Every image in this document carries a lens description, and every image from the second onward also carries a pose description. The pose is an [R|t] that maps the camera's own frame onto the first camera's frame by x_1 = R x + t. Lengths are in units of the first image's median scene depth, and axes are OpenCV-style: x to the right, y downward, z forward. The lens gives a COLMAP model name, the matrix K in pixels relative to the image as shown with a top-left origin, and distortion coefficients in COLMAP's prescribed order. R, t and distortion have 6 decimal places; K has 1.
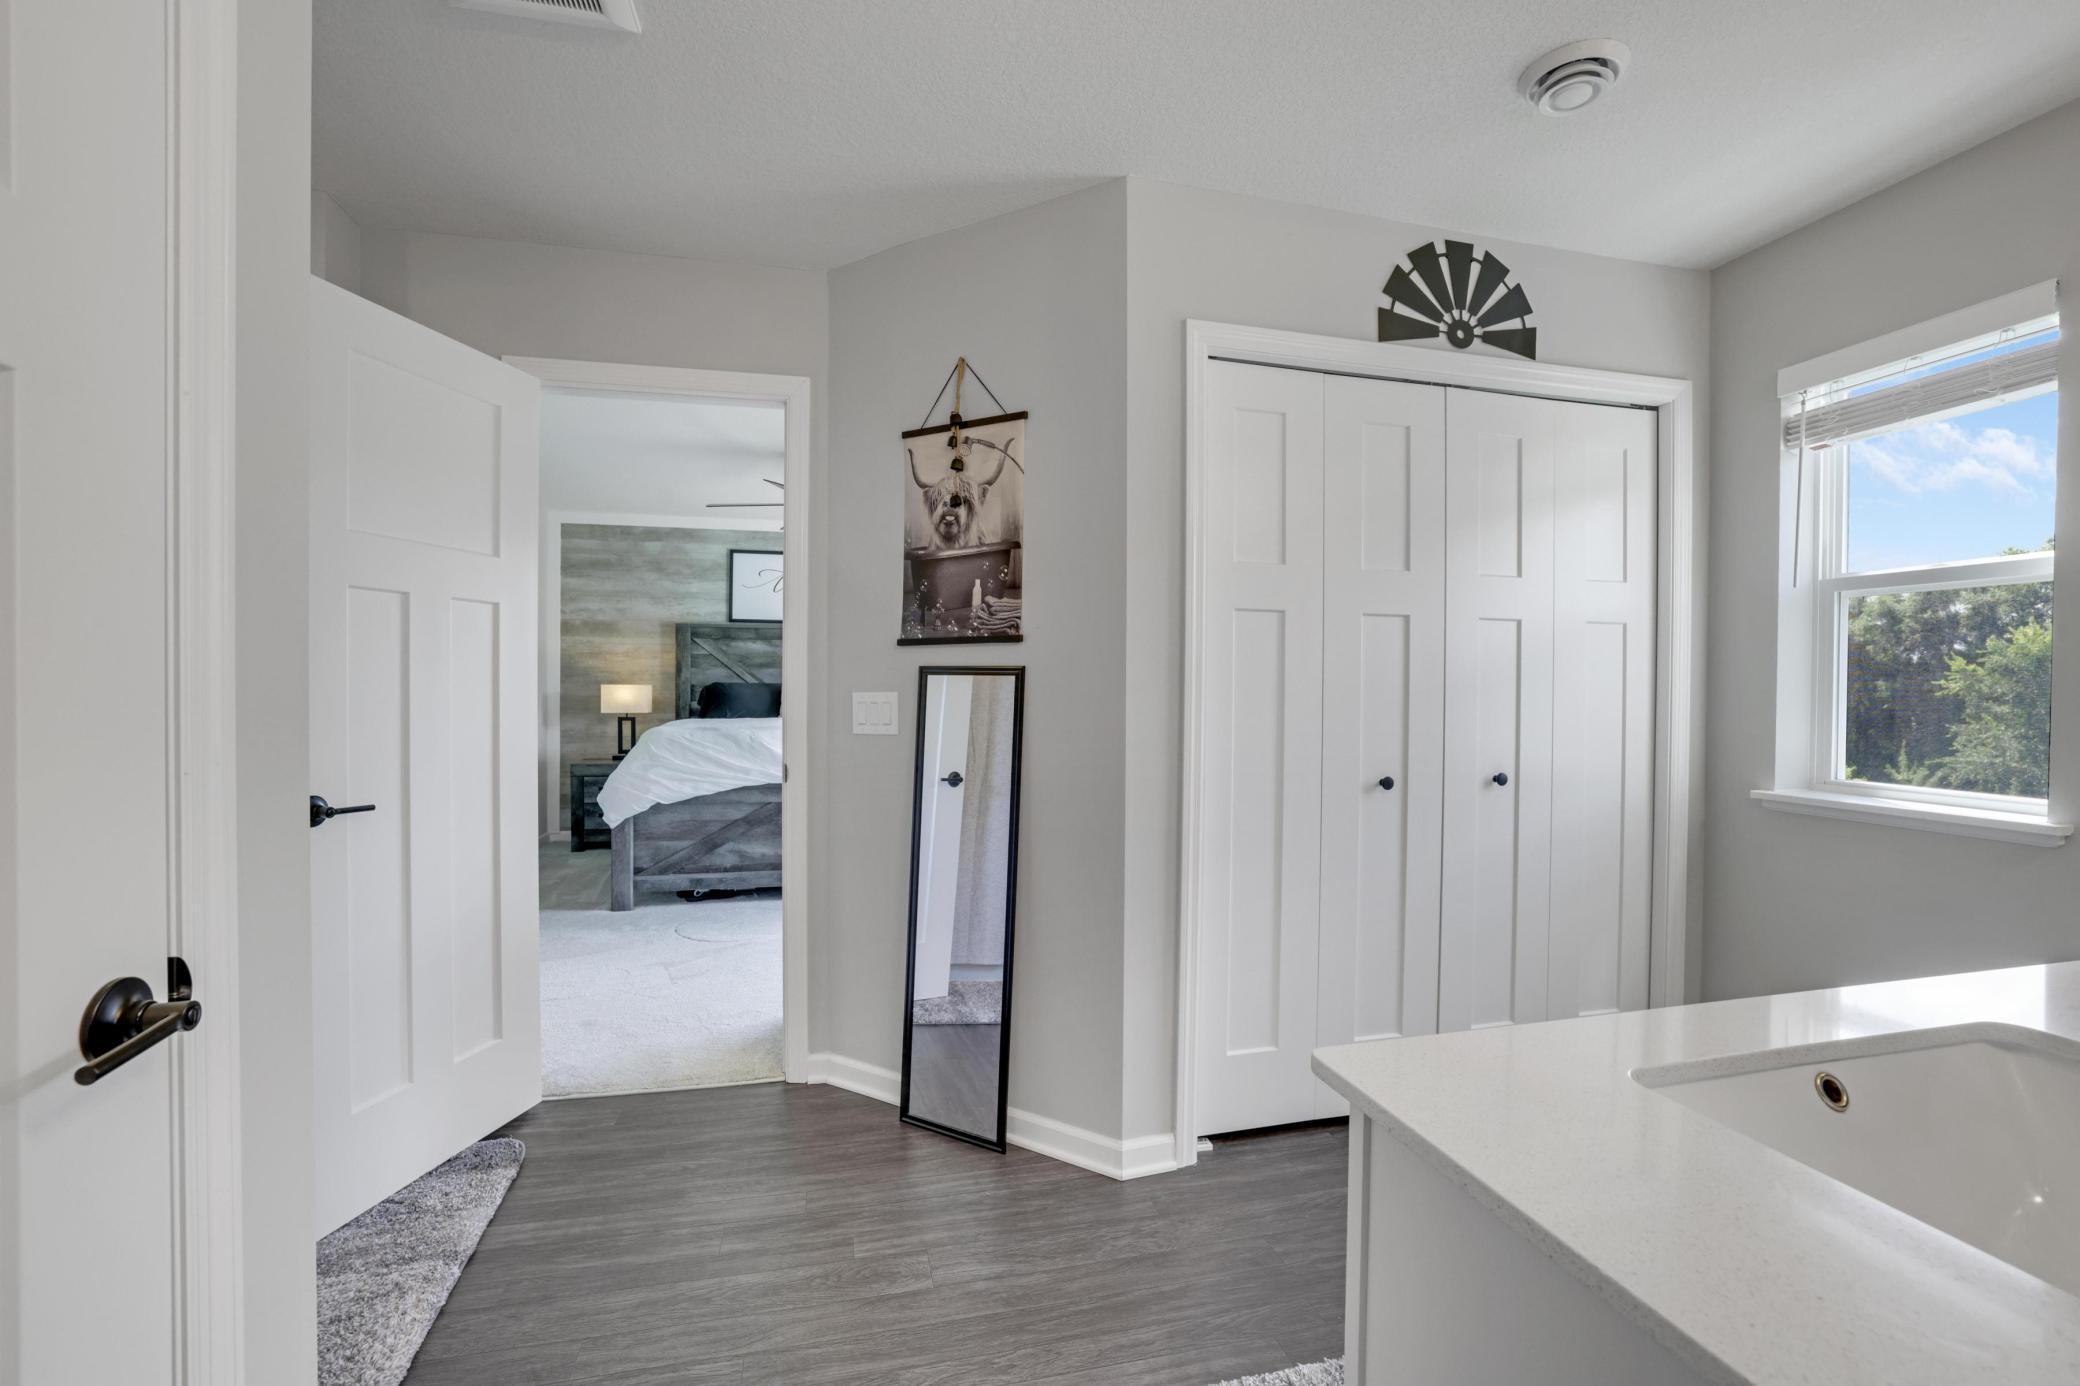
lens RADIAL K [[883.0, 0, 1036.2], [0, 883.0, 692.9], [0, 0, 1]] dist [-0.044233, 0.015121]
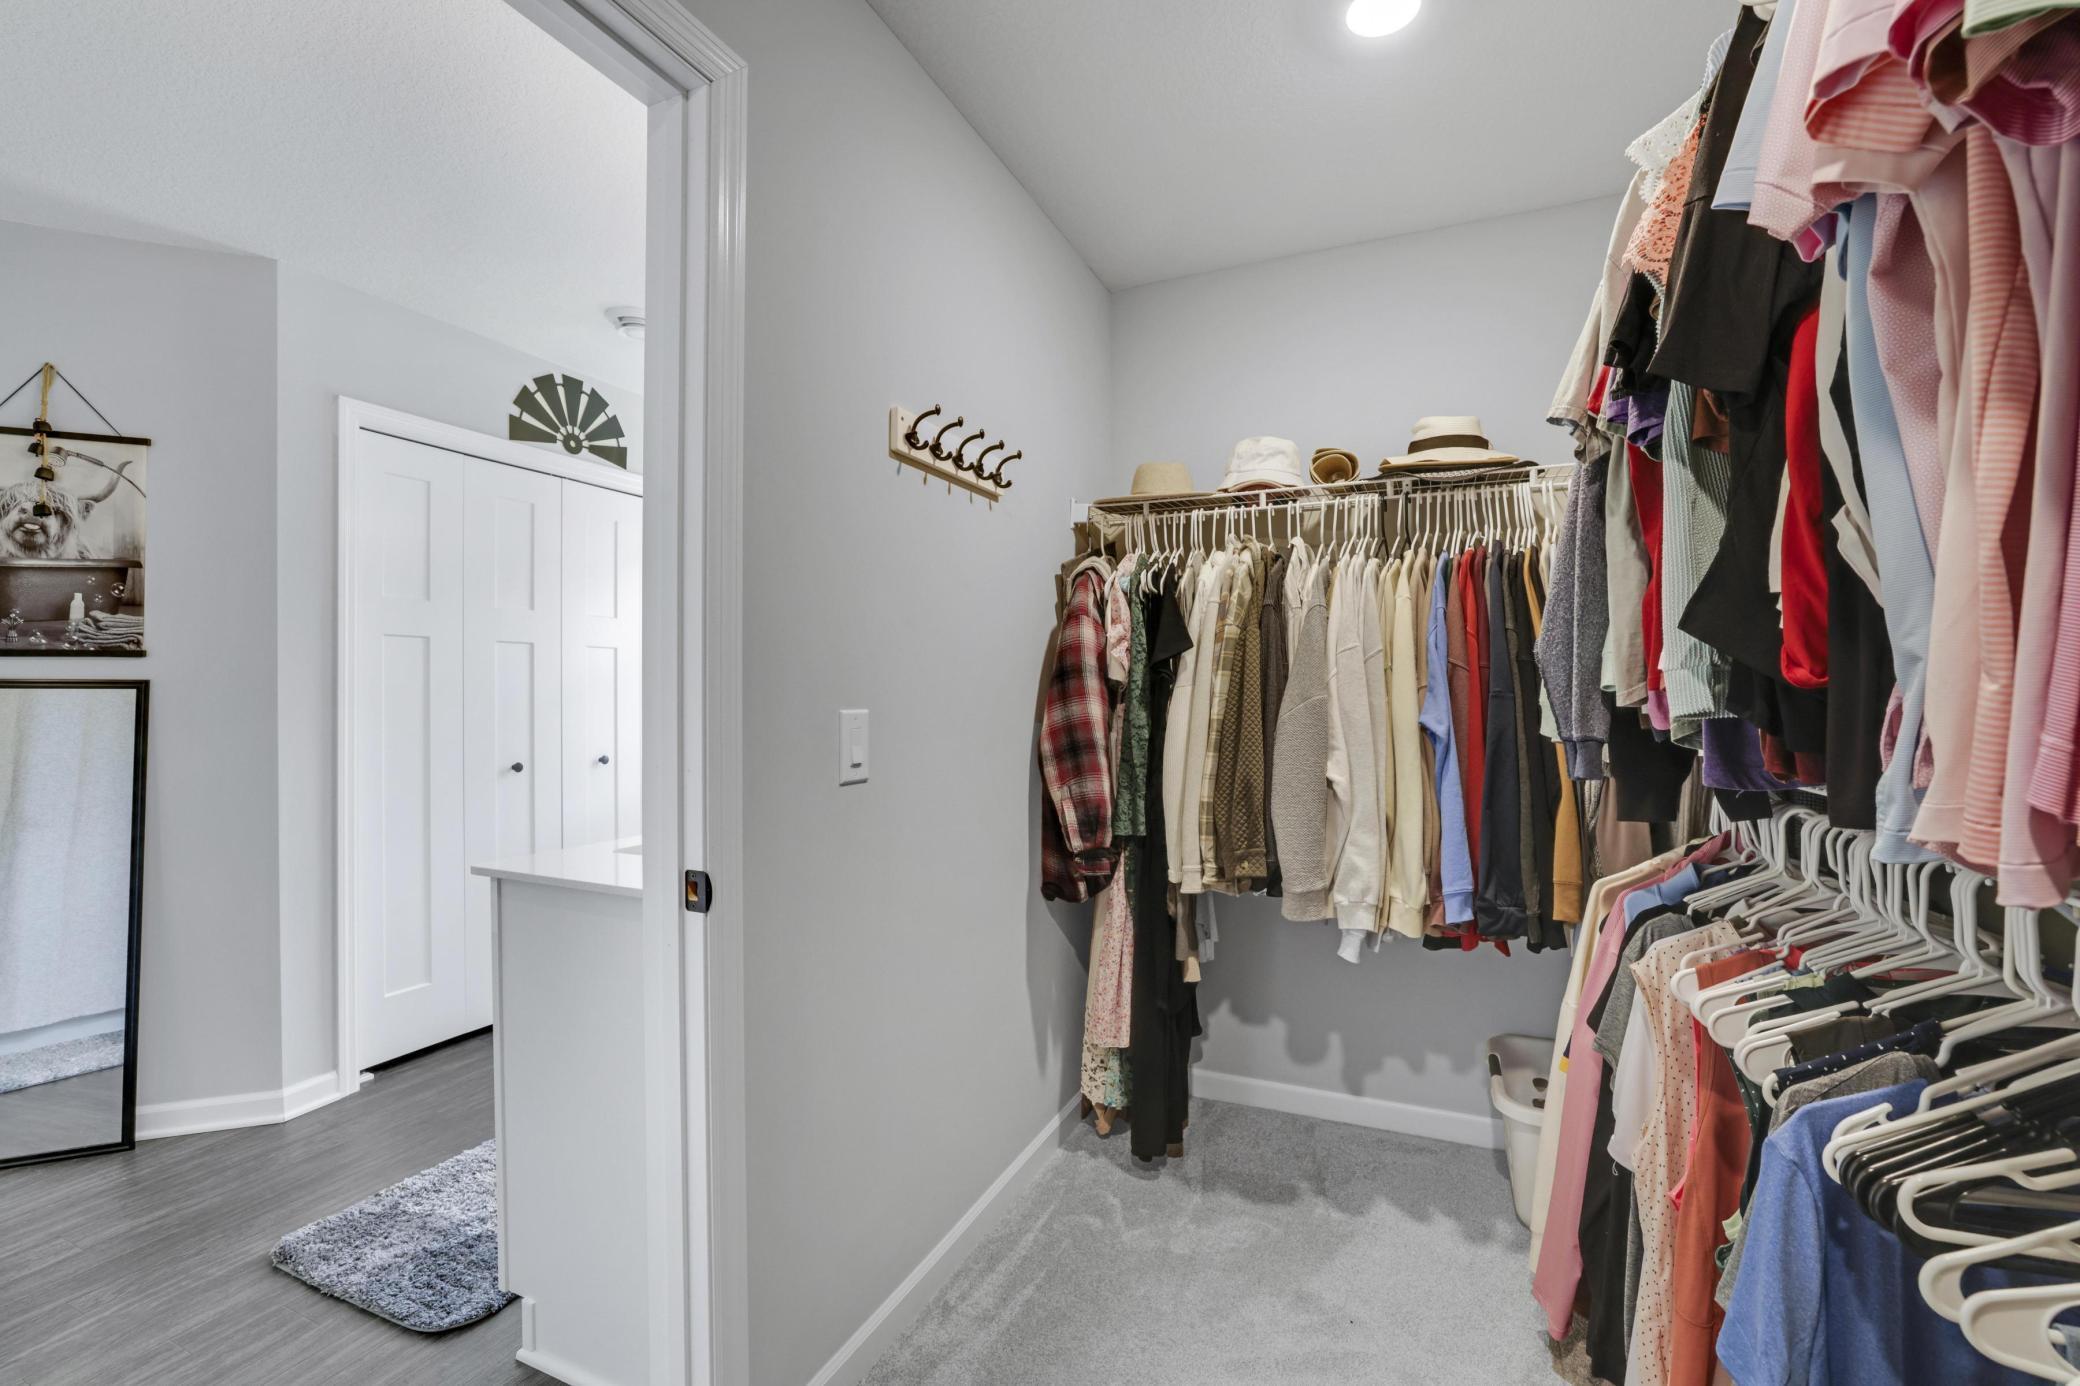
lens RADIAL K [[883.0, 0, 1036.2], [0, 883.0, 692.9], [0, 0, 1]] dist [-0.044233, 0.015121]
pose [[0.615944, -0.008669, 0.787742, -0.163126], [0.013067, 0.999914, 0.000786, -0.002103], [-0.787681, 0.009809, 0.616005, -0.455686]]
